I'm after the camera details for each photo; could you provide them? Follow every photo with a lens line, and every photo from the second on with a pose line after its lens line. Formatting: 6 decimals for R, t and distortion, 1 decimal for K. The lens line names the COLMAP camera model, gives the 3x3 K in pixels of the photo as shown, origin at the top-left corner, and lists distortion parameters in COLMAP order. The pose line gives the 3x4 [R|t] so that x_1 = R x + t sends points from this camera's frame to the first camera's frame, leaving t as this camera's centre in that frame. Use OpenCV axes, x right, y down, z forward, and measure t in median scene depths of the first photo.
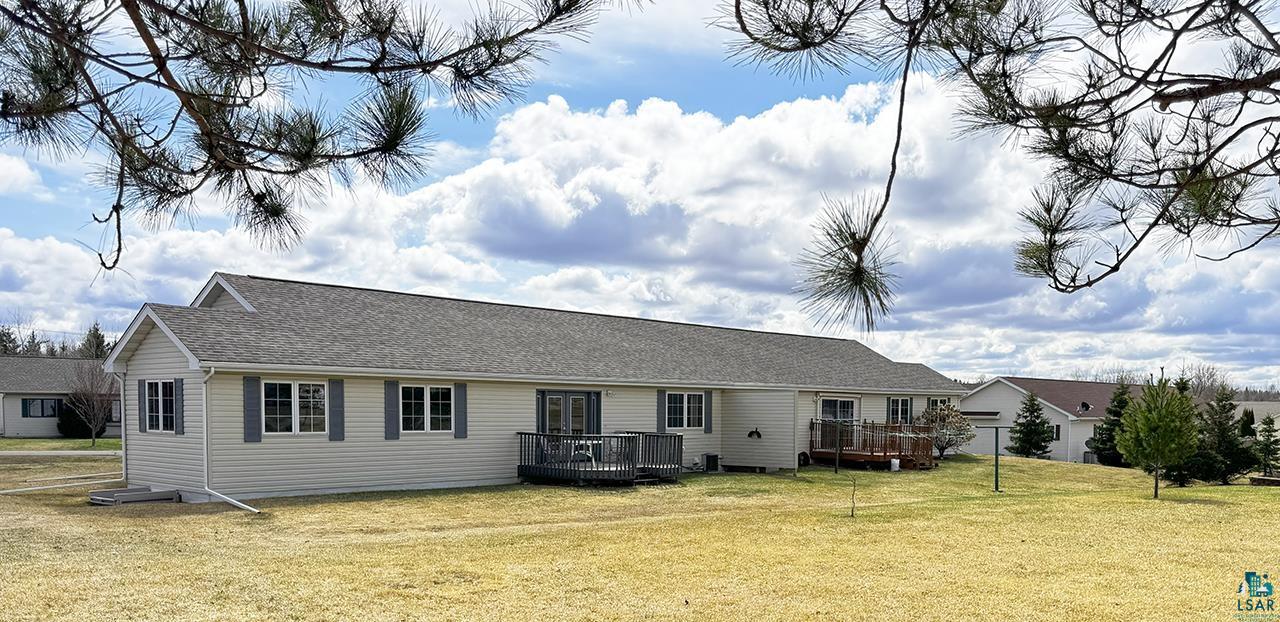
lens RADIAL K [[1014.0, 0, 641.4], [0, 1014.0, 358.1], [0, 0, 1]] dist [-0.000565, -0.134753]
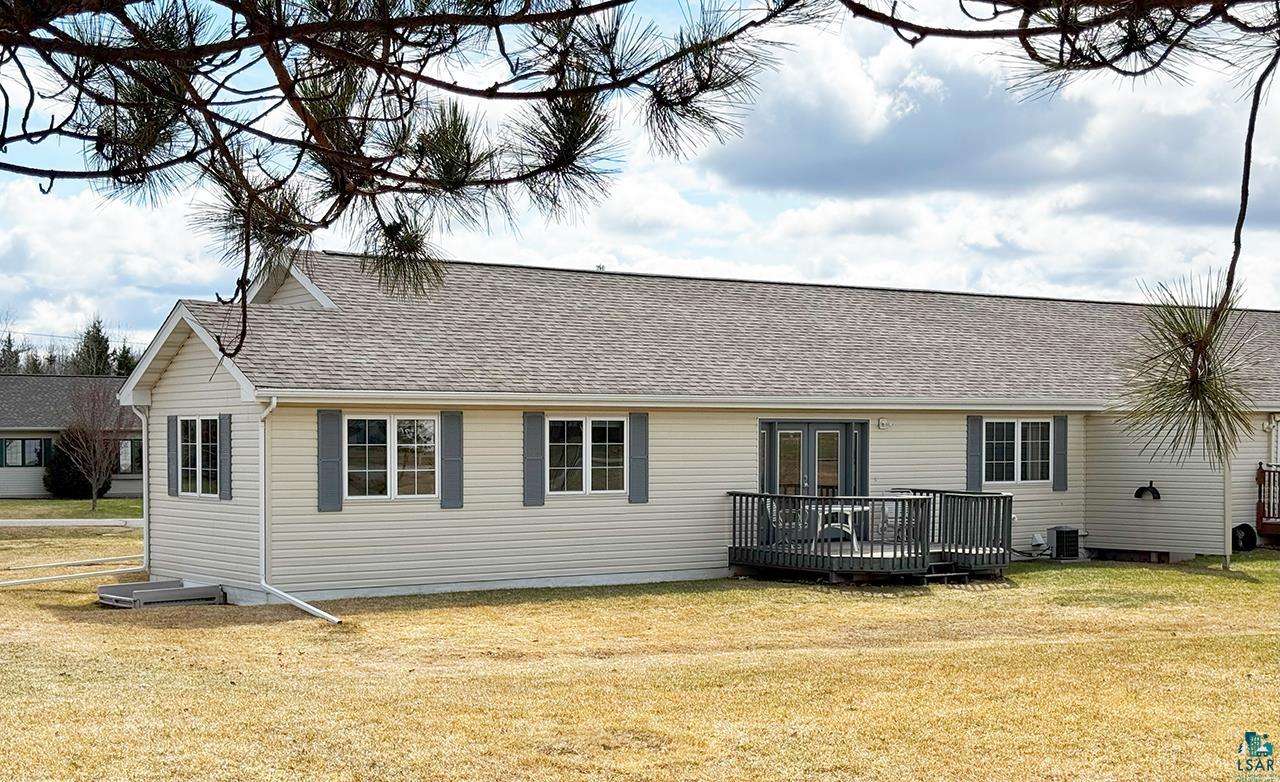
lens RADIAL K [[1326.8, 0, 640.0], [0, 1326.8, 391.0], [0, 0, 1]] dist [0.105483, -0.250005]
pose [[0.981649, -0.002312, -0.190681, -0.019973], [-0.009663, 0.998039, -0.061848, 0.058022], [0.190450, 0.062556, 0.979702, 0.183428]]
